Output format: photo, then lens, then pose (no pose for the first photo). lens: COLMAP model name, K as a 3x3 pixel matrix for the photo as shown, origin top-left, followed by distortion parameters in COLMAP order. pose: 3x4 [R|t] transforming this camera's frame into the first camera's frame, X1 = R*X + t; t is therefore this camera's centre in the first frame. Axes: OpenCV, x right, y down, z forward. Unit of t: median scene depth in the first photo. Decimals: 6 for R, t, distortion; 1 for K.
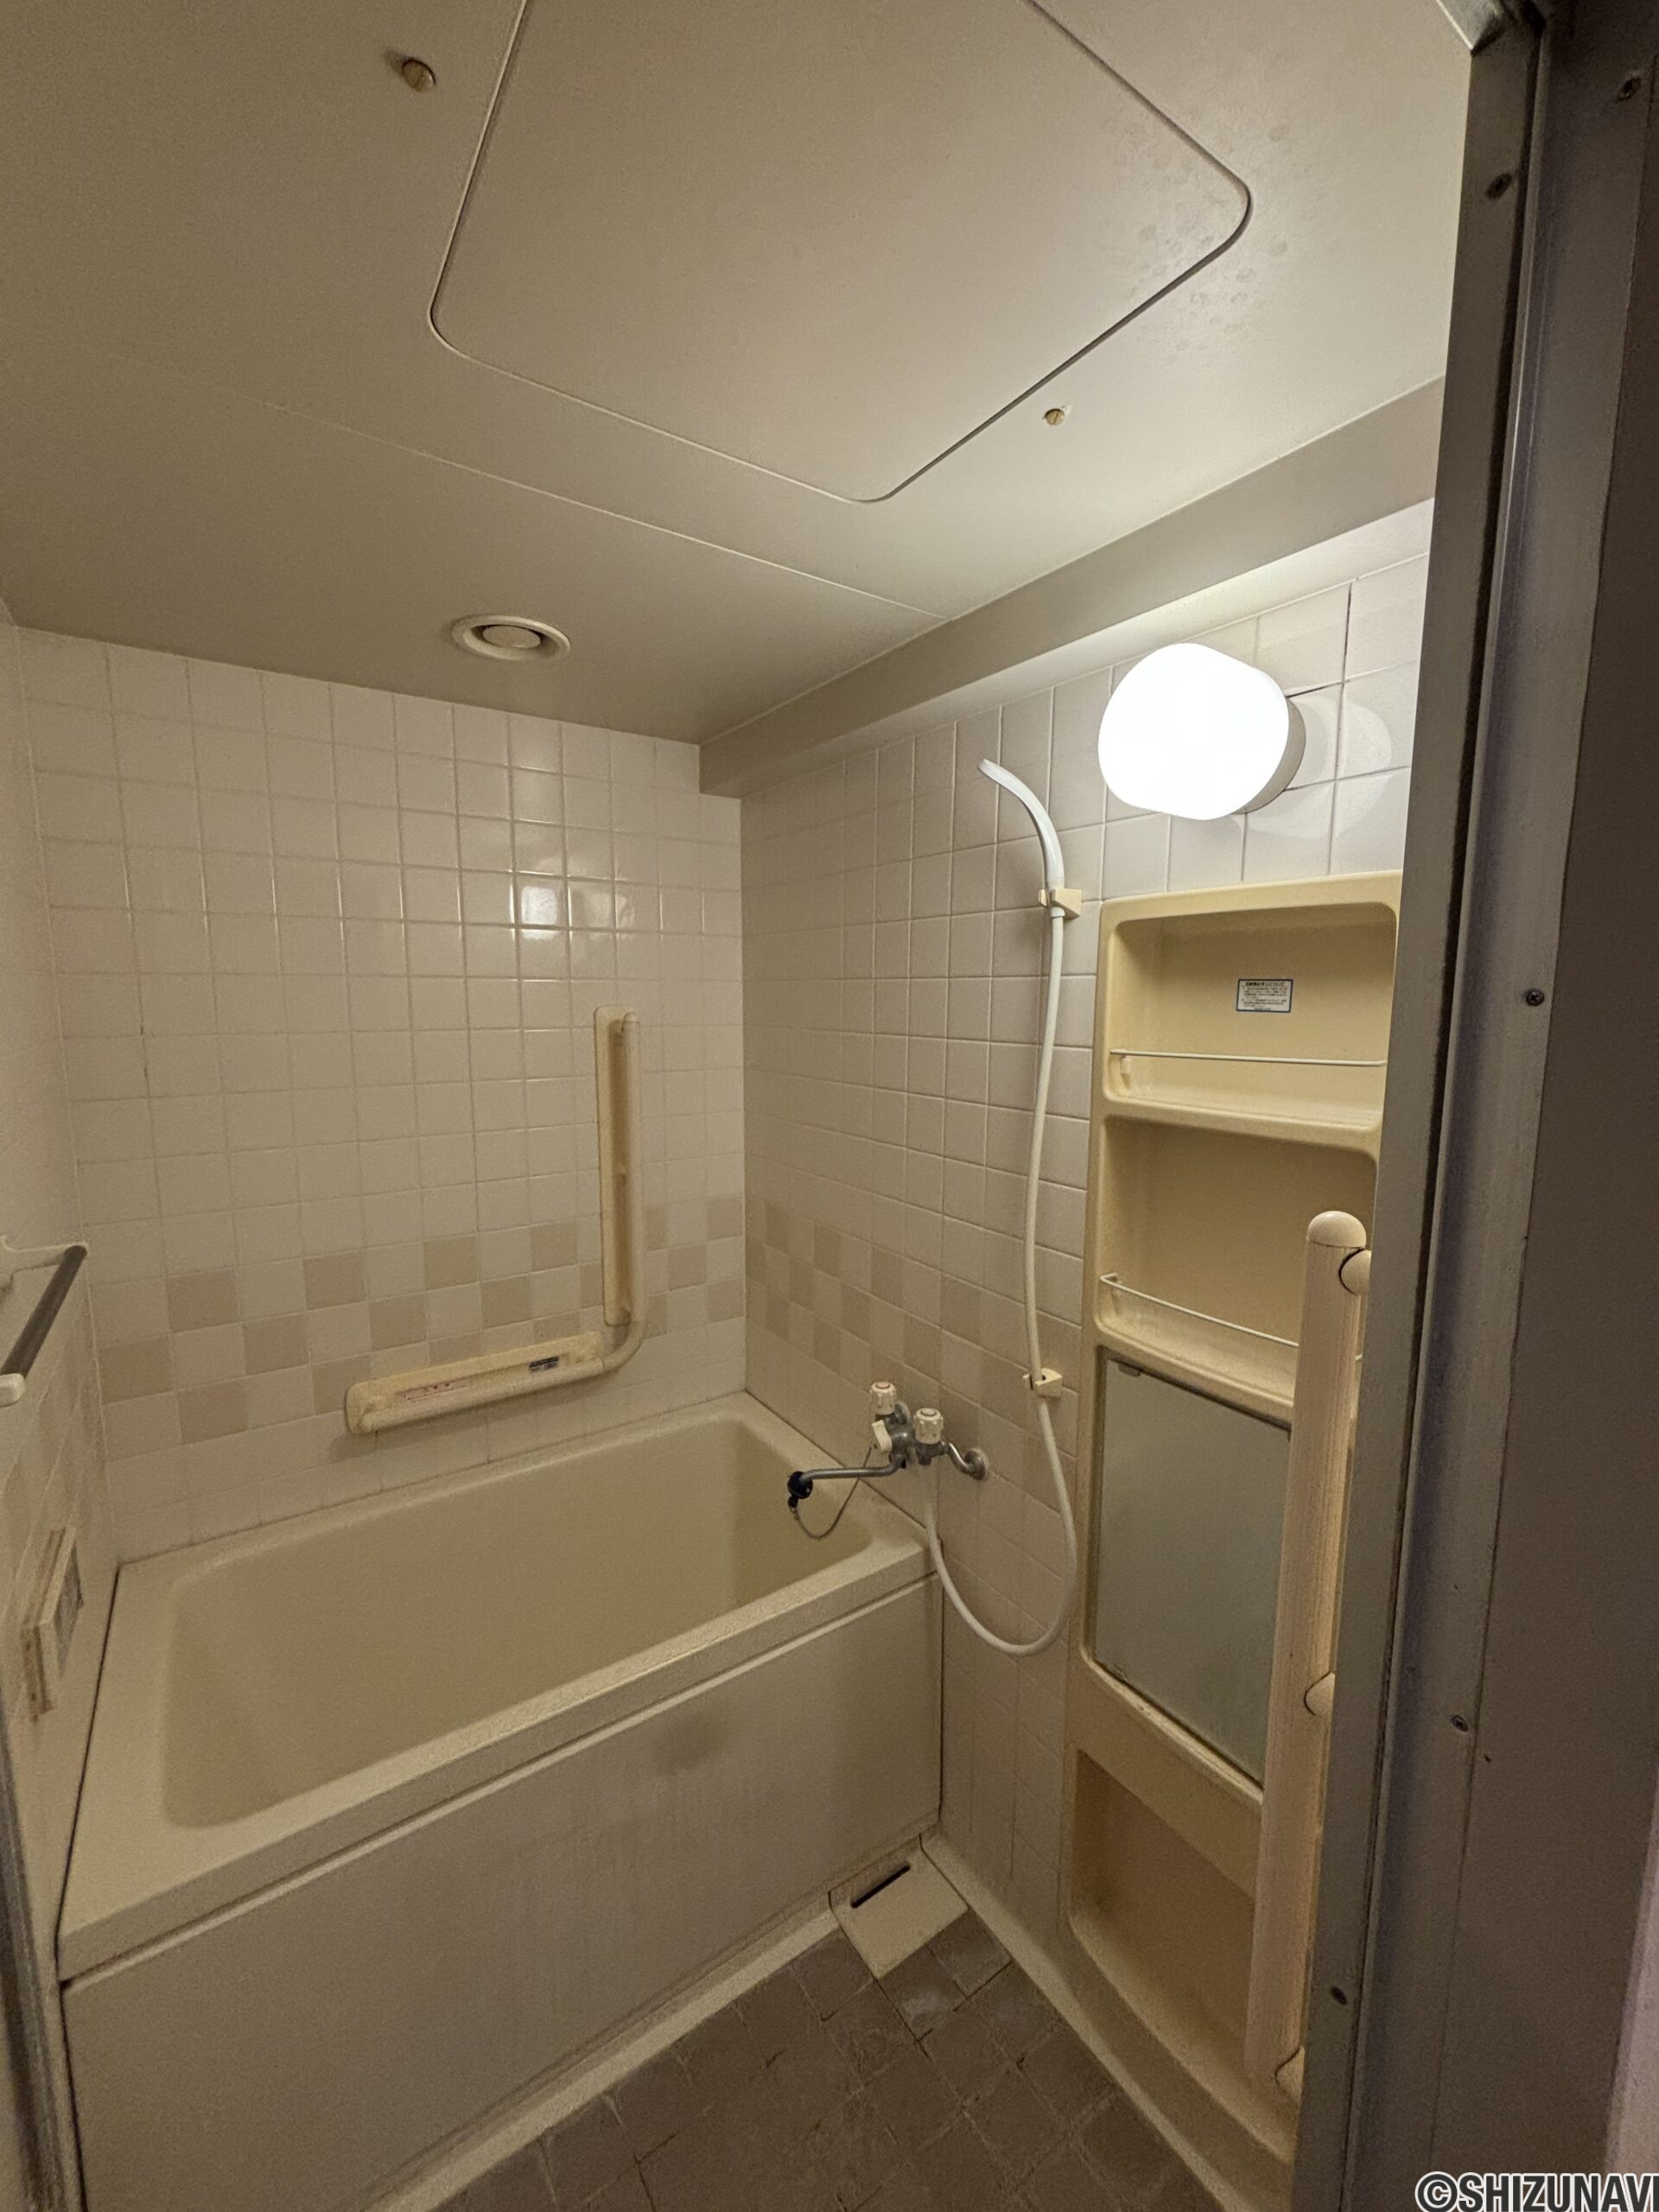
lens RADIAL K [[895.4, 0, 823.6], [0, 895.4, 1106.1], [0, 0, 1]] dist [0.000834, 0.001682]
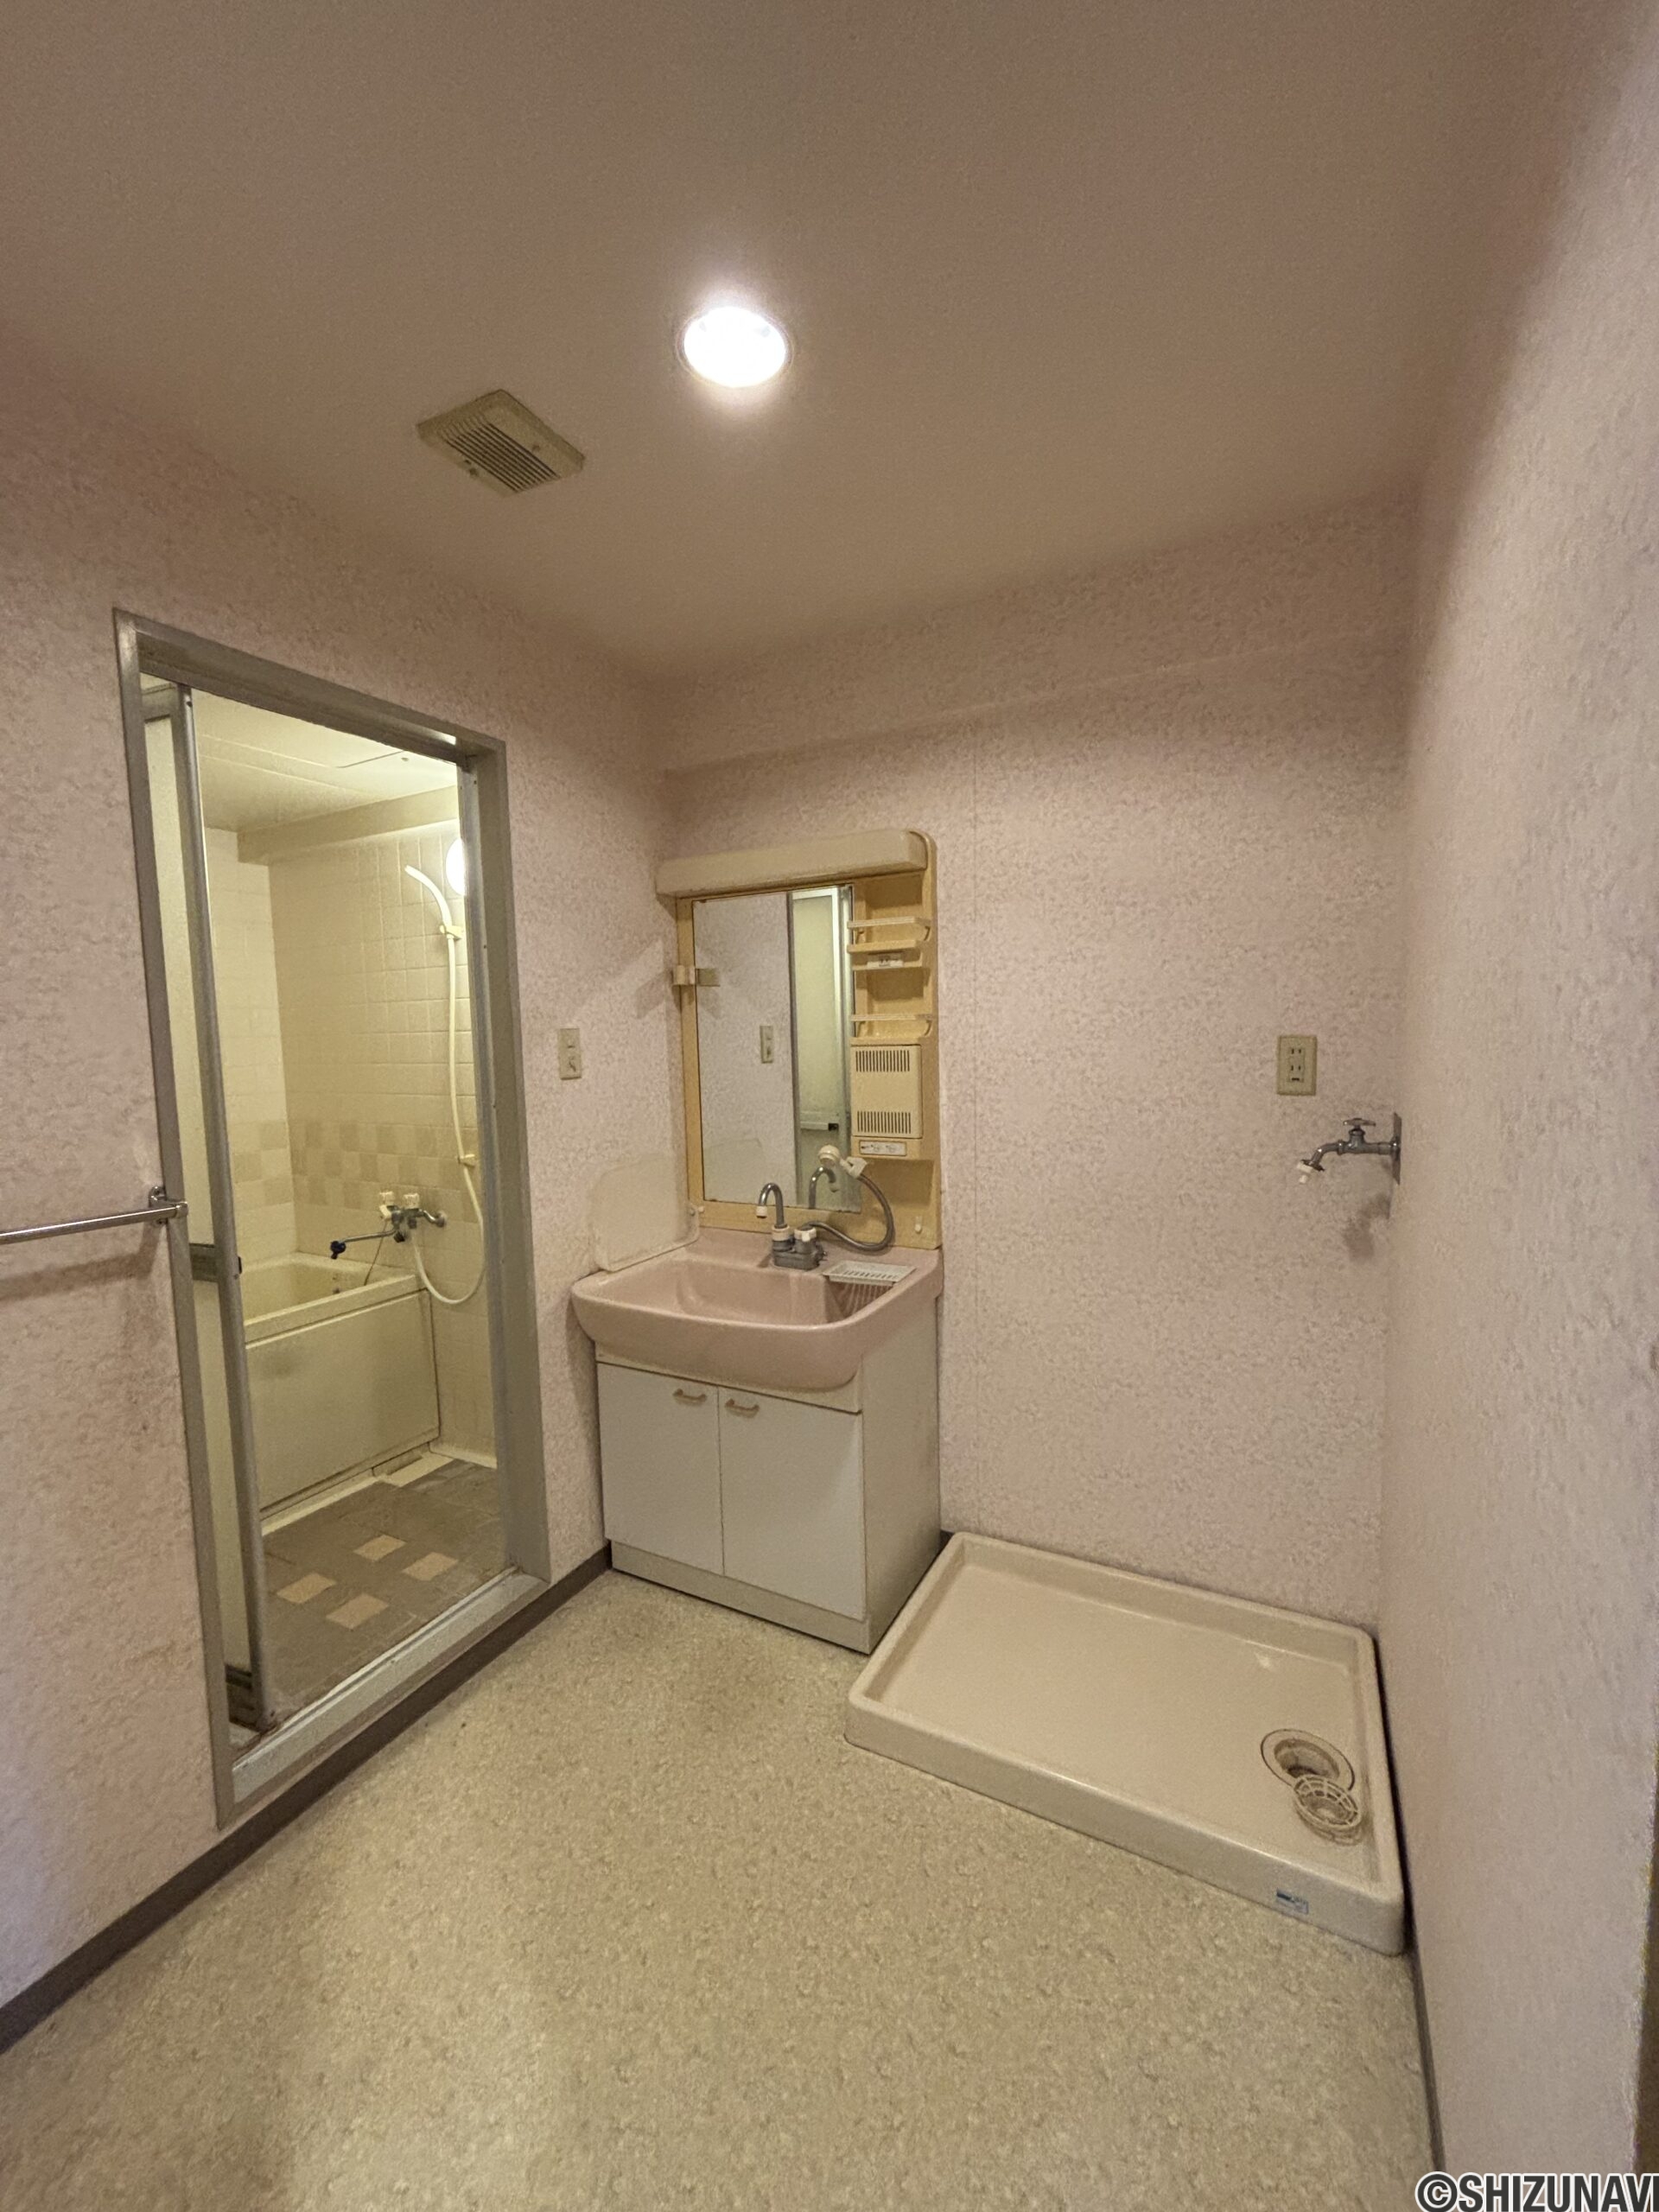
lens RADIAL K [[895.4, 0, 828.2], [0, 895.4, 1114.5], [0, 0, 1]] dist [0.000834, 0.001682]
pose [[0.883141, -0.062689, 0.464899, 0.023019], [0.079500, 0.996696, -0.016623, 0.256087], [-0.462321, 0.051640, 0.885207, -1.060617]]
